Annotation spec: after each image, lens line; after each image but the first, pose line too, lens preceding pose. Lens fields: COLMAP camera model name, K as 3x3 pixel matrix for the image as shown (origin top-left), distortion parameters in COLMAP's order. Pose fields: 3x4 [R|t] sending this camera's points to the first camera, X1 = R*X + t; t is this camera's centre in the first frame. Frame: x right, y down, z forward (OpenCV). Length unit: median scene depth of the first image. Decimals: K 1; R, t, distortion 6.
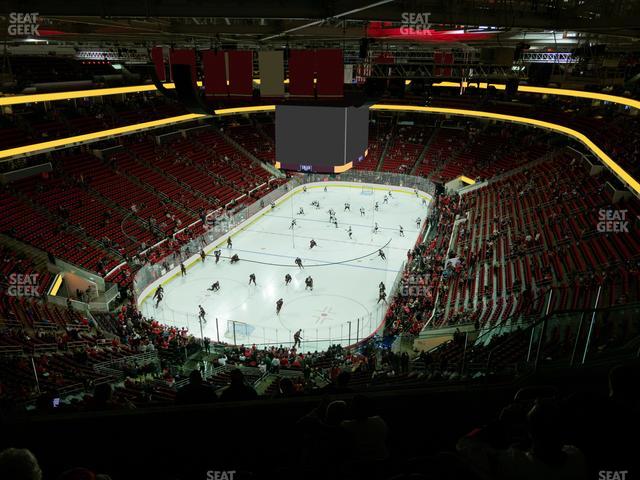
lens RADIAL K [[503.5, 0, 323.5], [0, 503.5, 242.7], [0, 0, 1]] dist [-0.048078, 0.052433]
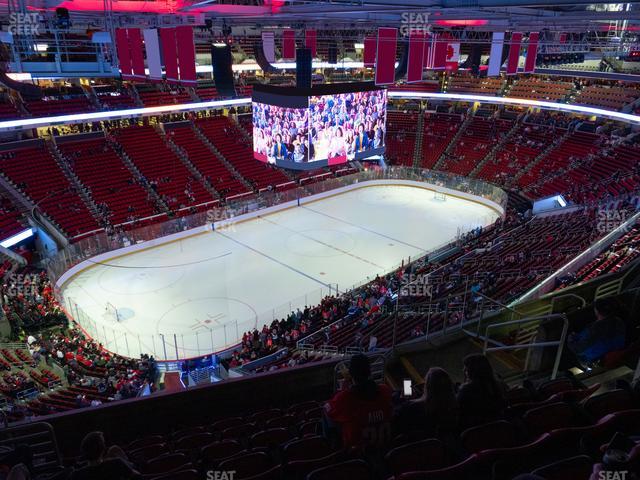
lens RADIAL K [[503.5, 0, 321.1], [0, 503.5, 240.7], [0, 0, 1]] dist [-0.048078, 0.052433]
pose [[0.882332, 0.180360, -0.434696, 0.359719], [-0.168985, 0.983470, 0.065052, -0.061943], [0.439243, 0.016059, 0.898224, 0.174813]]
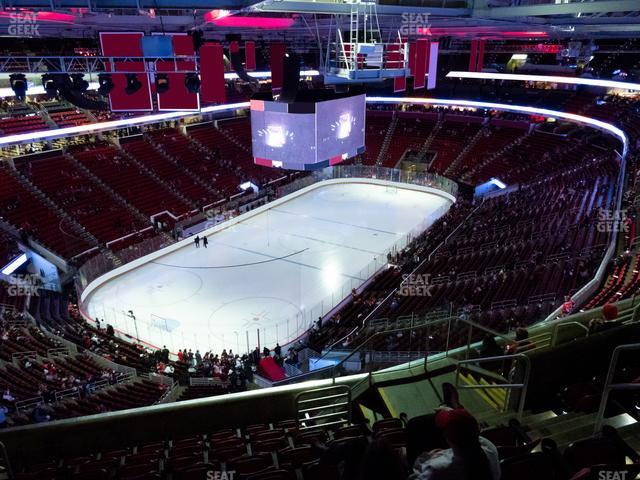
lens RADIAL K [[503.5, 0, 317.1], [0, 503.5, 233.6], [0, 0, 1]] dist [-0.048078, 0.052433]
pose [[0.972735, 0.072513, -0.220291, 0.202503], [-0.072810, 0.997323, 0.006786, -0.021421], [0.220193, 0.009439, 0.975411, 0.062166]]
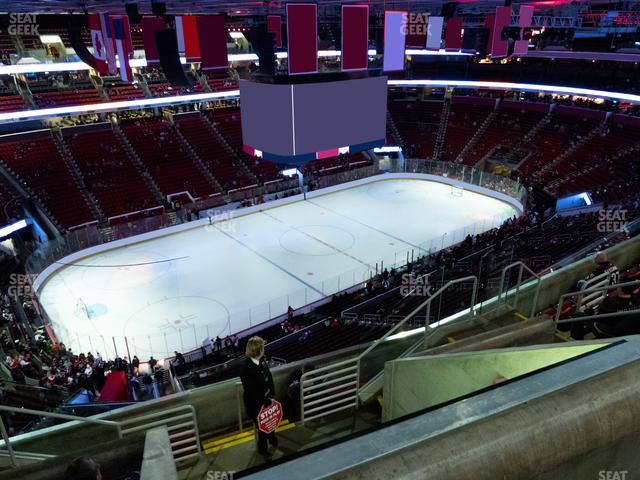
lens RADIAL K [[503.5, 0, 320.8], [0, 503.5, 235.5], [0, 0, 1]] dist [-0.048078, 0.052433]
pose [[0.830698, 0.203822, -0.518071, 0.411254], [-0.182133, 0.978860, 0.093067, -0.085595], [0.526088, 0.017048, 0.850259, 0.250155]]
